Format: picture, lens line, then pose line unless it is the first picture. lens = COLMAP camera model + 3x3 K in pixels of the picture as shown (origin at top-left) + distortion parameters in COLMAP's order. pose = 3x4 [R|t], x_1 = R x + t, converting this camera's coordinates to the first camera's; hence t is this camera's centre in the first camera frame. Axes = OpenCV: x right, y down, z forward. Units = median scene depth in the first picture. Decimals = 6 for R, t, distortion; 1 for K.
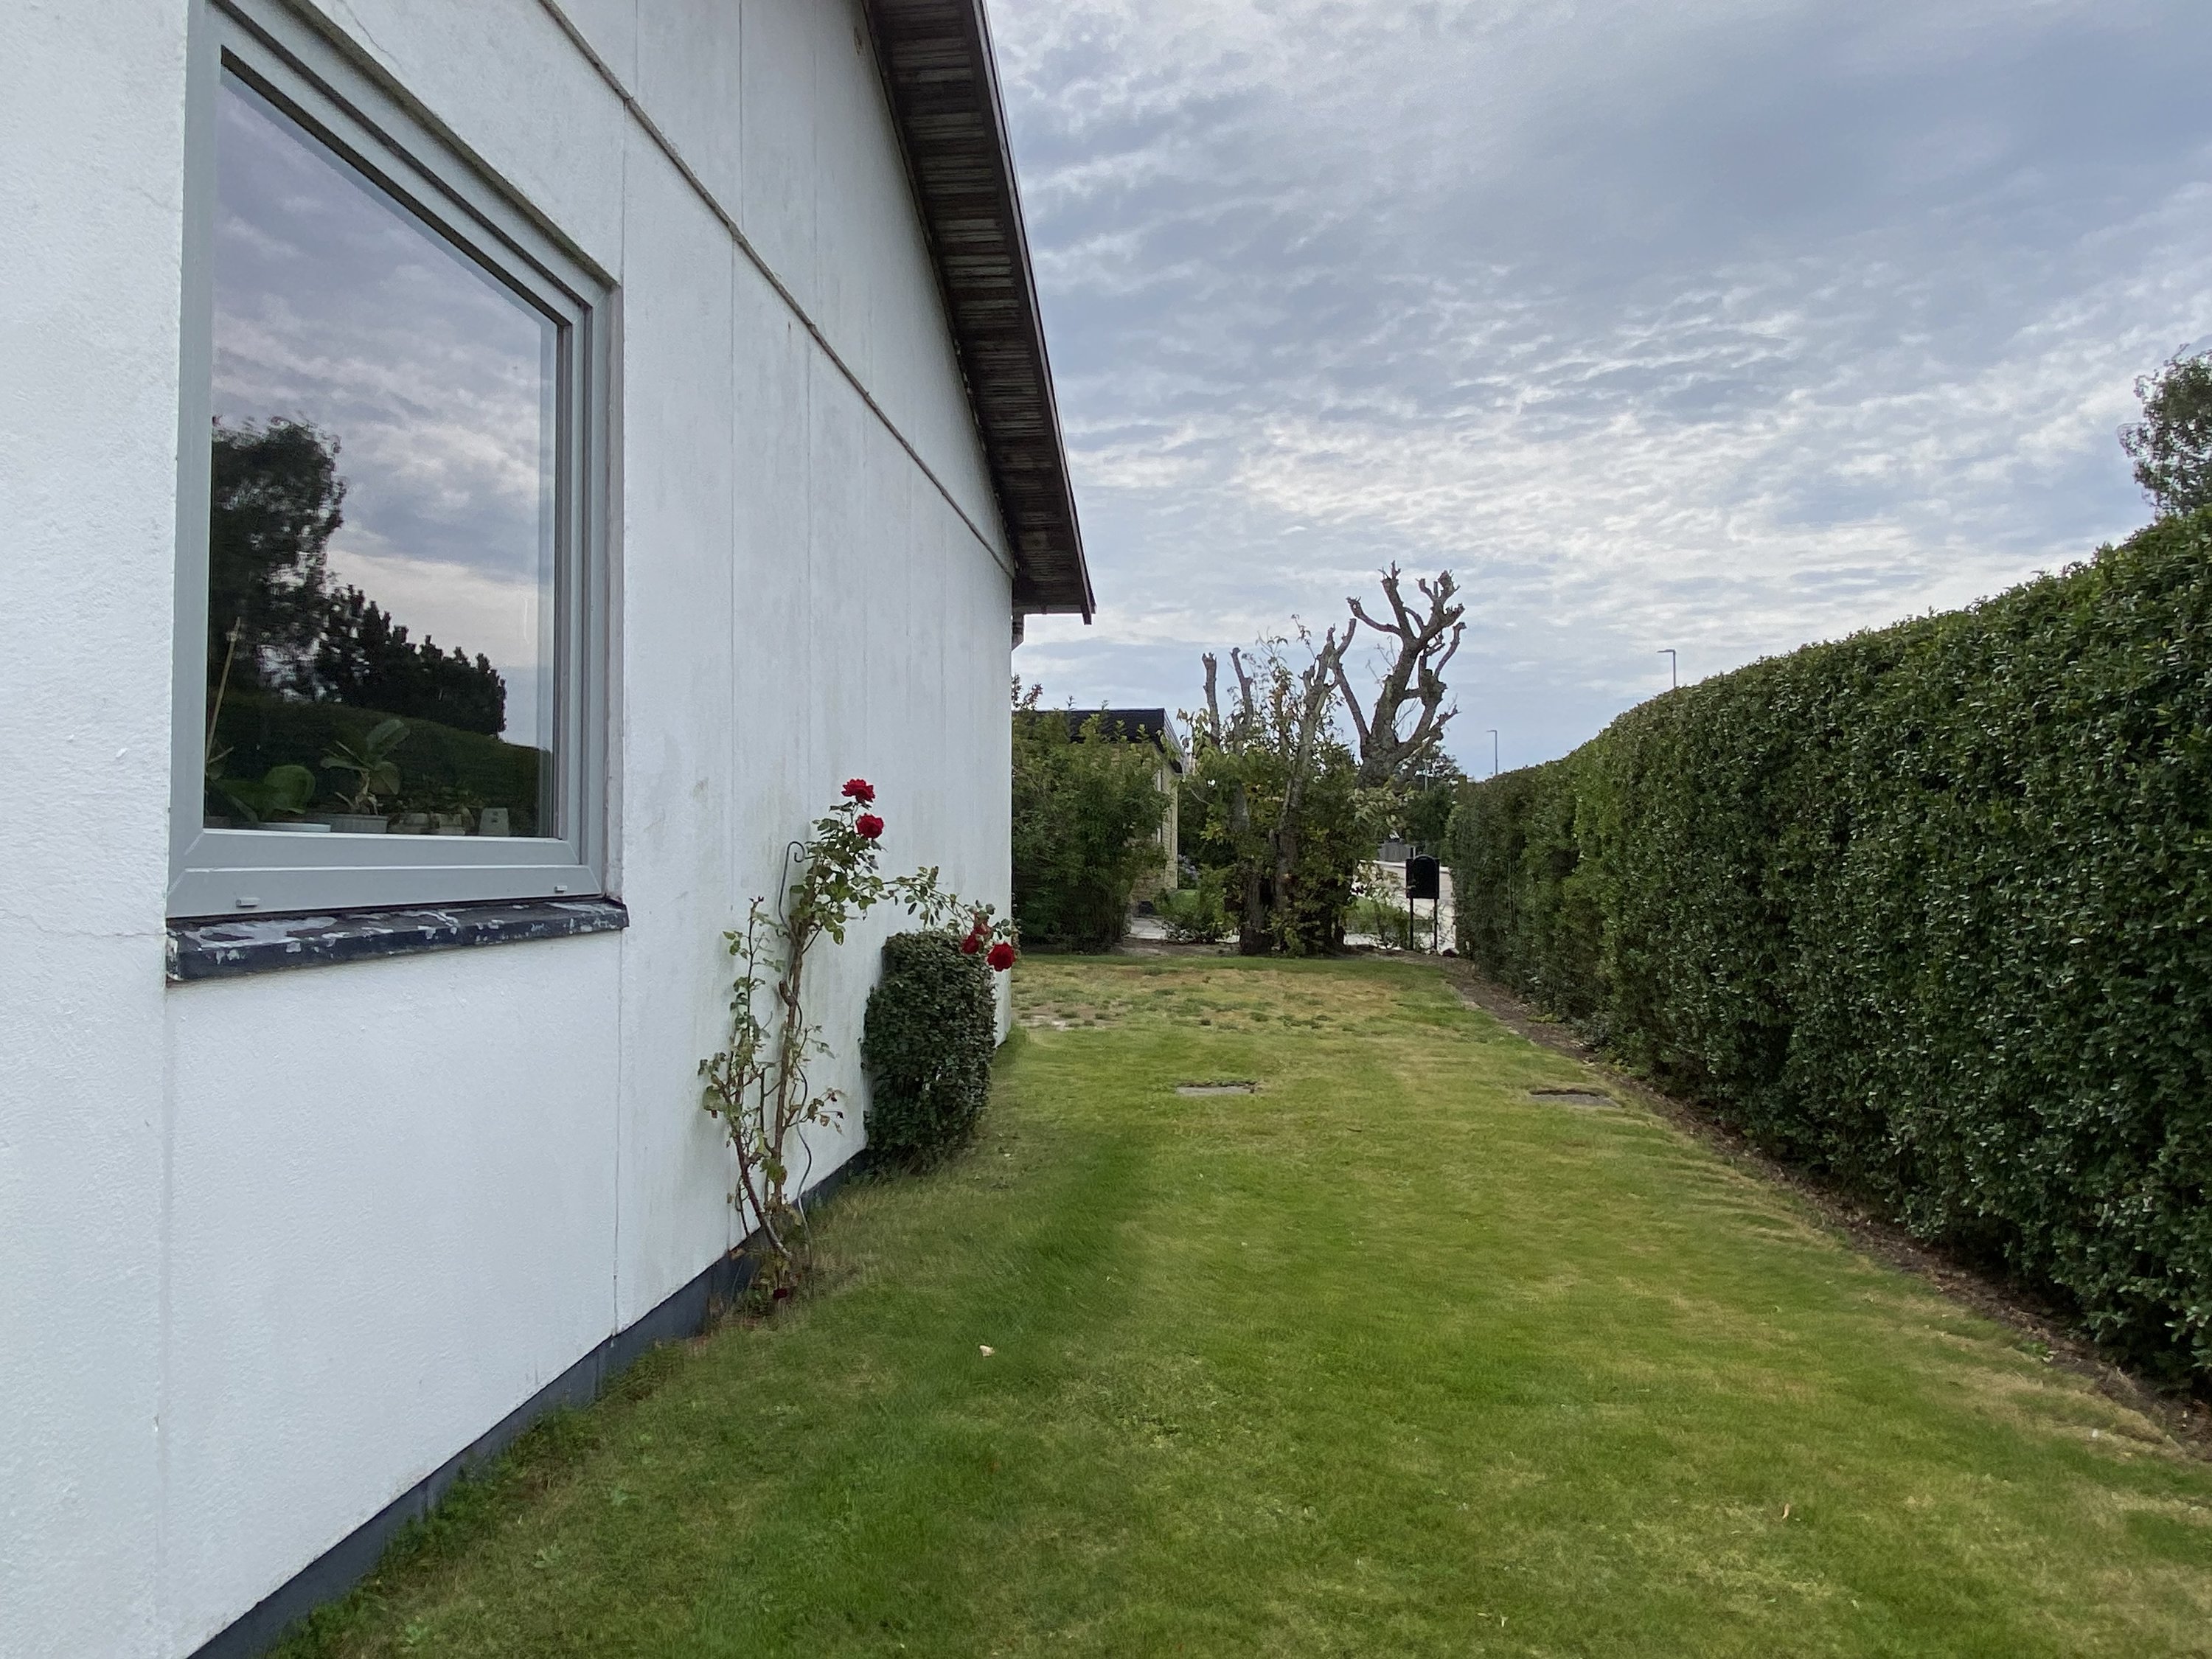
lens RADIAL K [[1370.7, 0, 1089.7], [0, 1370.7, 817.9], [0, 0, 1]] dist [0.075277, -0.081959]
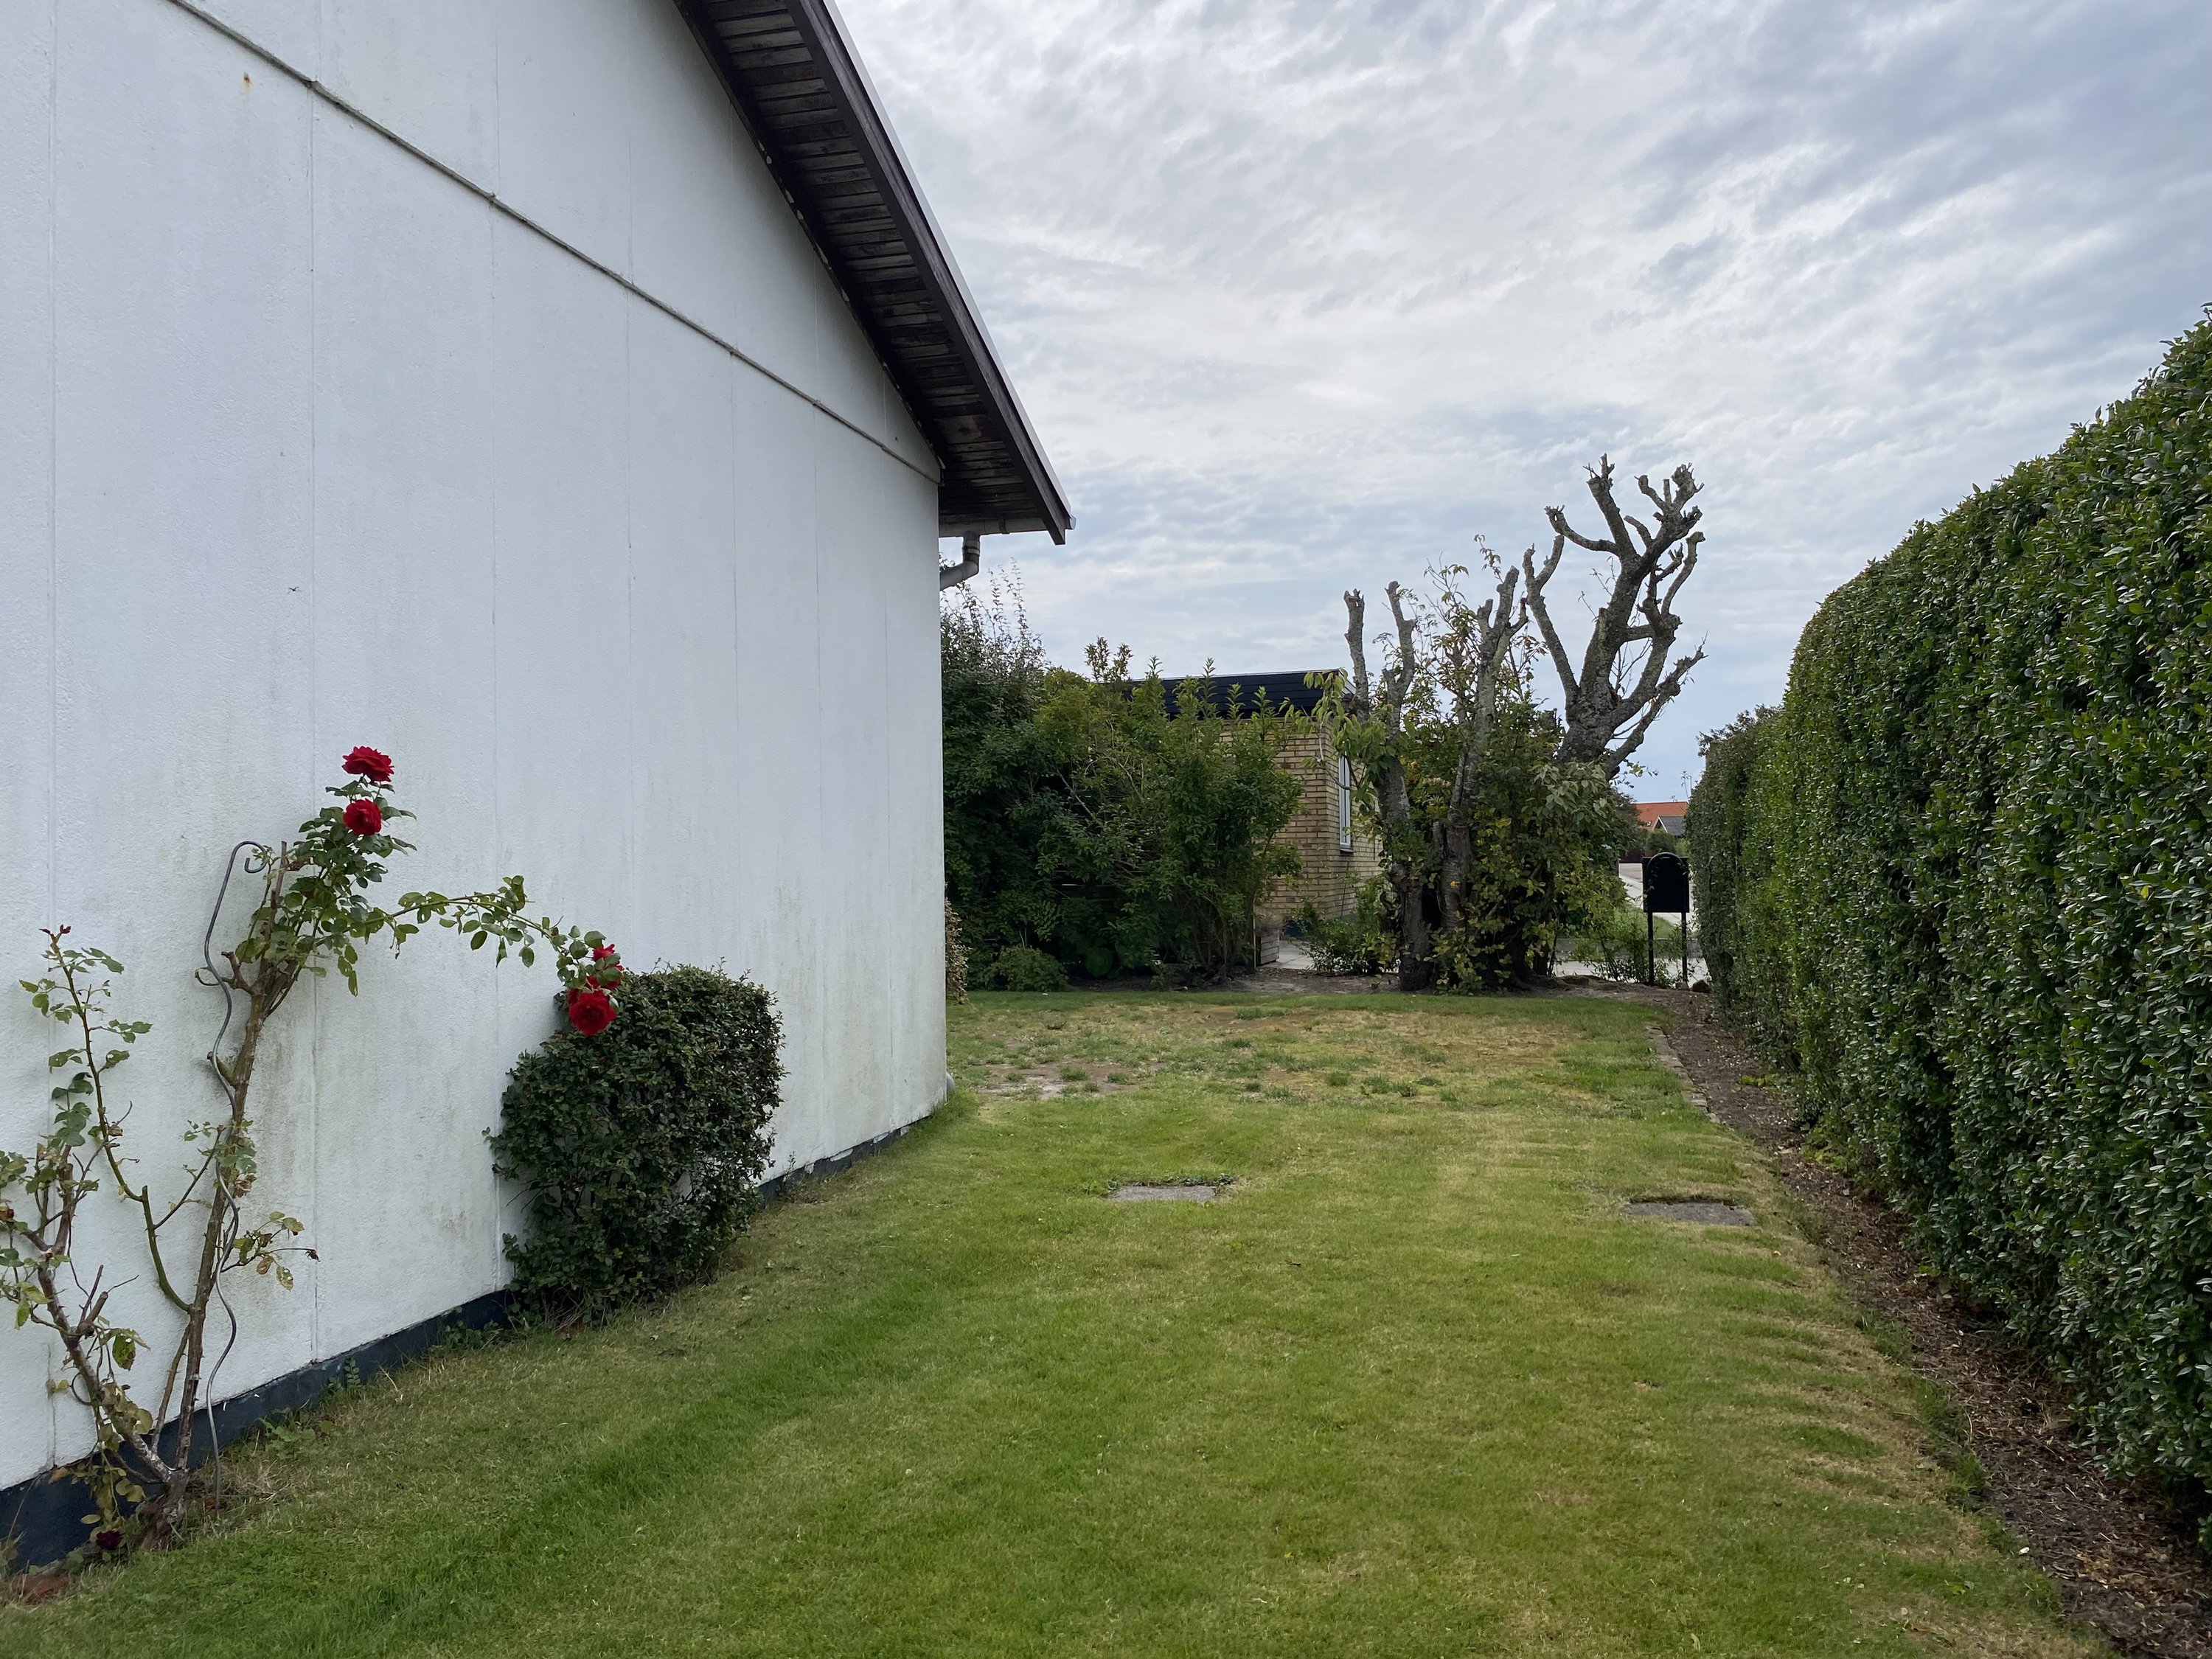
lens RADIAL K [[1677.3, 0, 1119.7], [0, 1677.3, 812.2], [0, 0, 1]] dist [0.029705, -0.007814]
pose [[0.988874, -0.023209, -0.146932, 0.207678], [0.022485, 0.999725, -0.006585, 0.011294], [0.147045, 0.003208, 0.989125, 0.163769]]
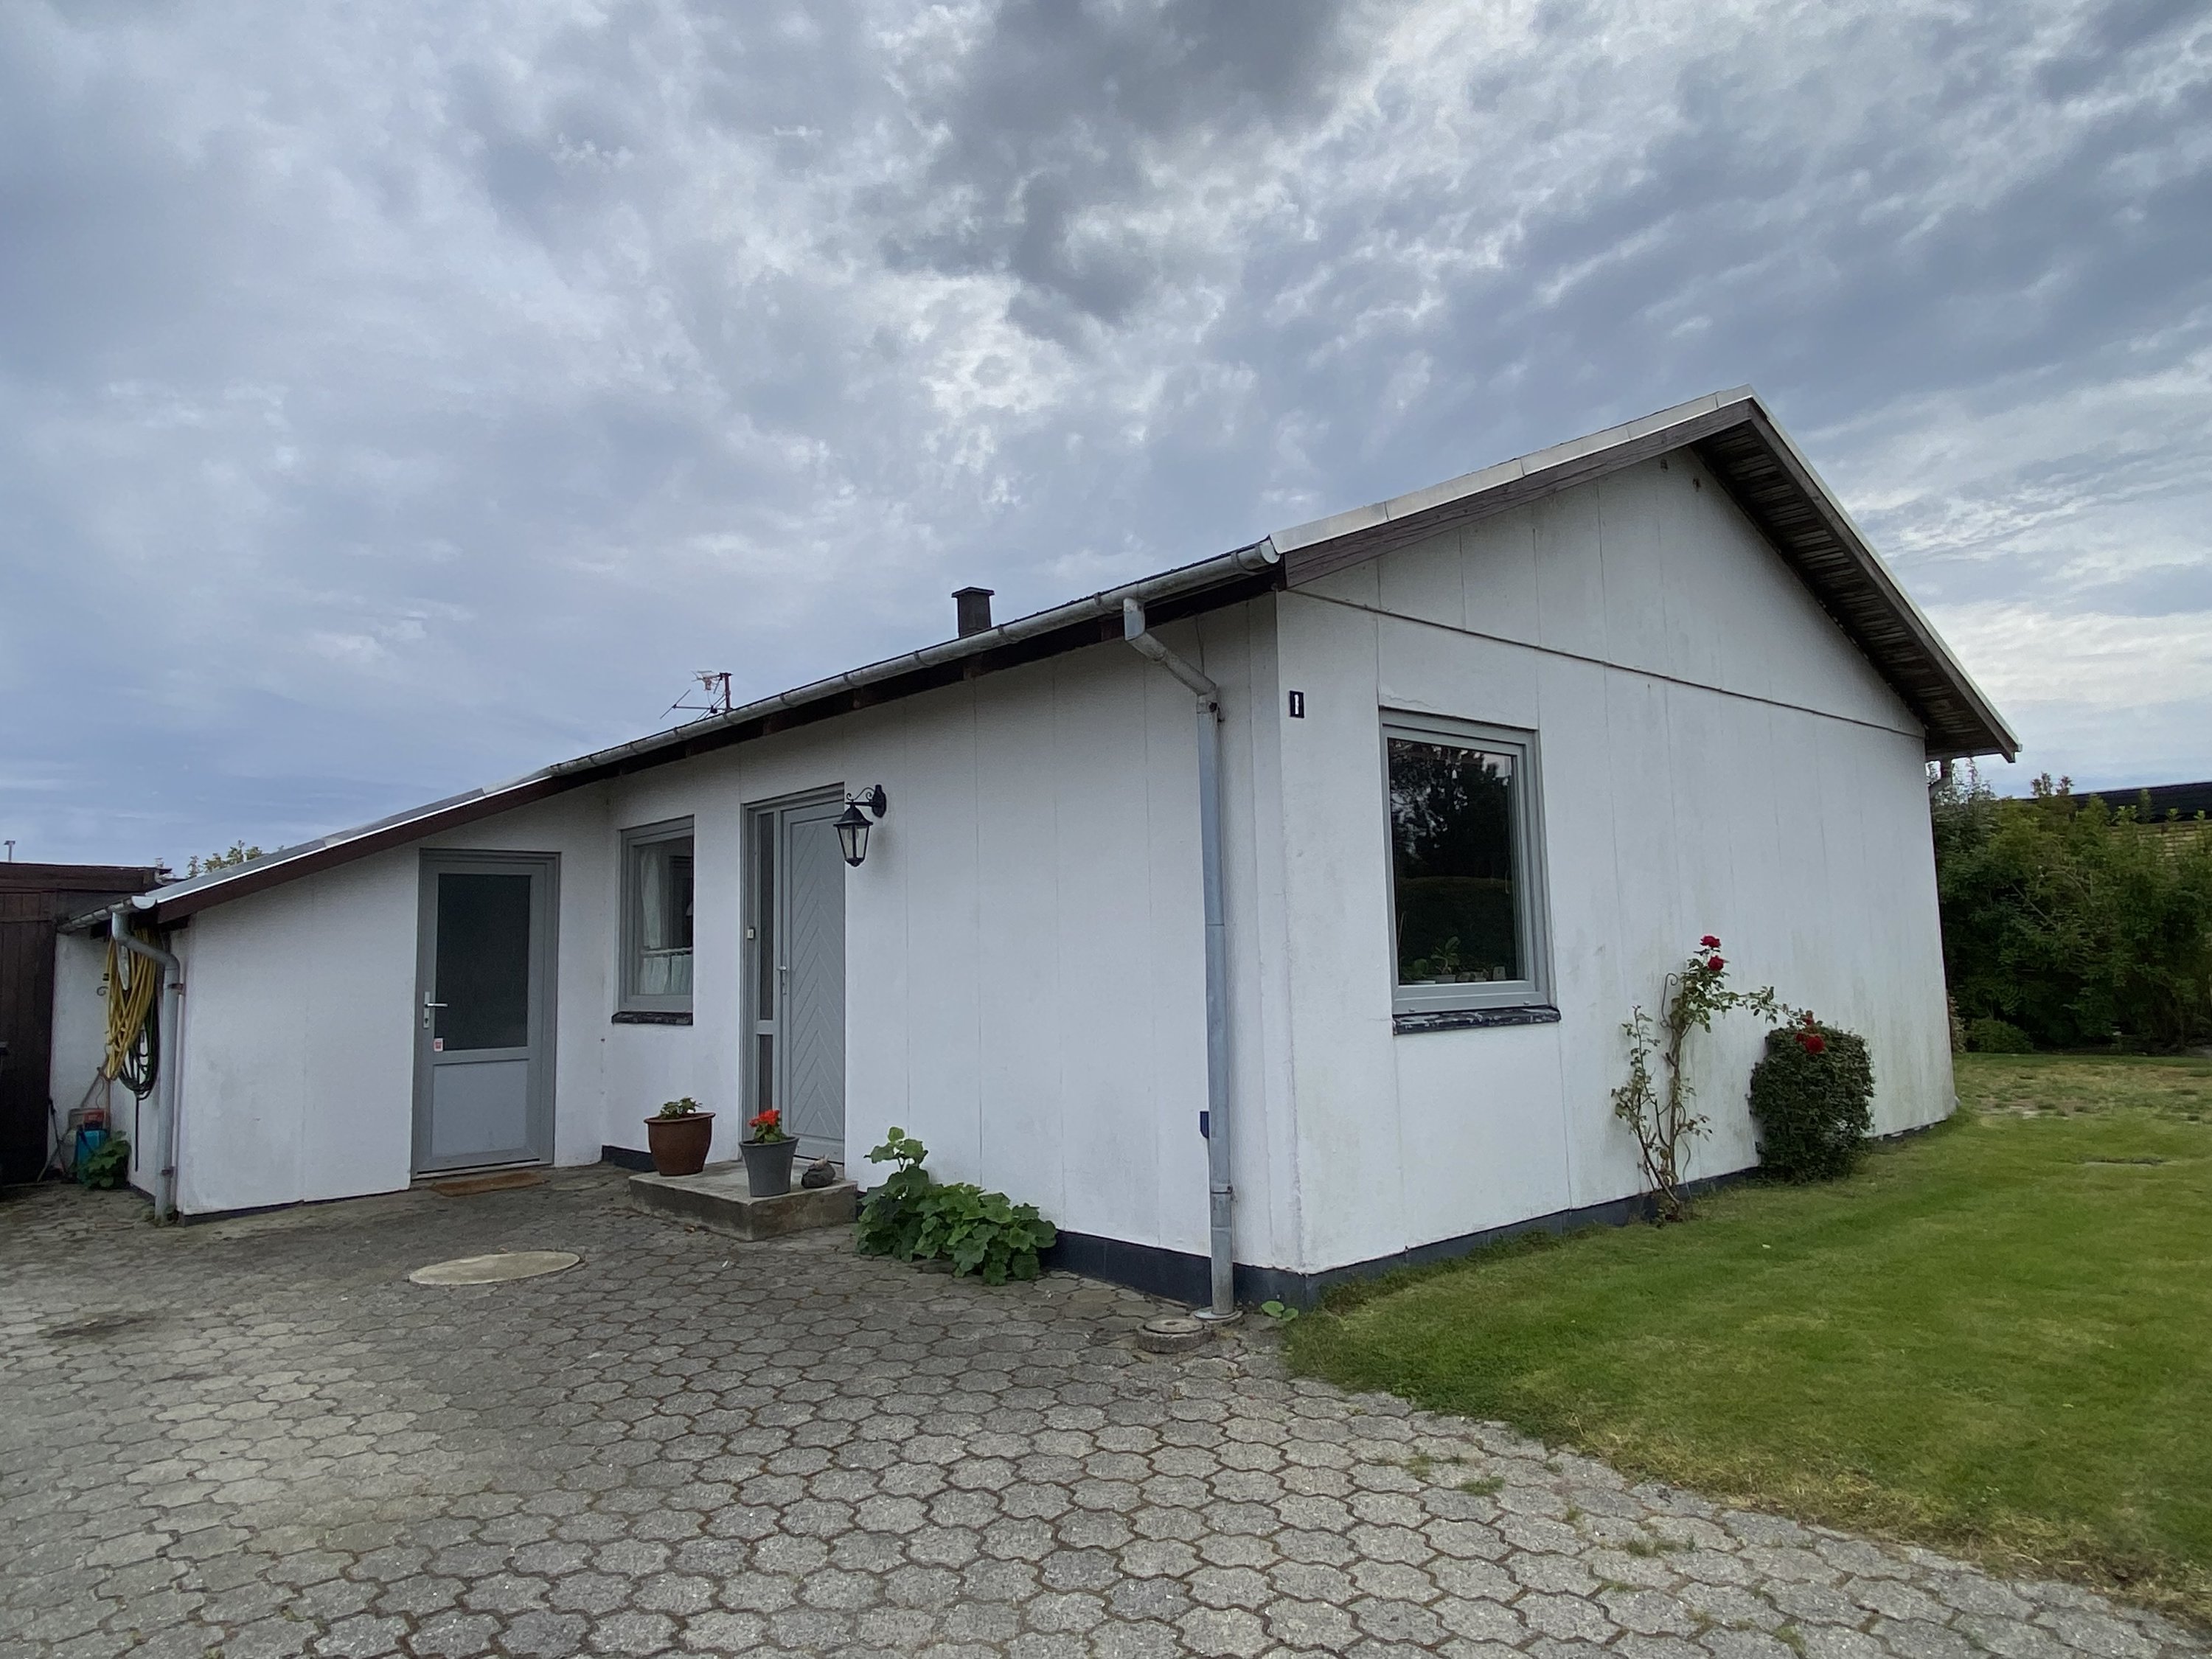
lens RADIAL K [[1429.1, 0, 1106.0], [0, 1429.1, 829.5], [0, 0, 1]] dist [0.089442, -0.096039]
pose [[0.741636, -0.085835, -0.665288, 0.323589], [0.048511, 0.996046, -0.074431, -0.041621], [0.669046, 0.022927, 0.742867, -0.565764]]
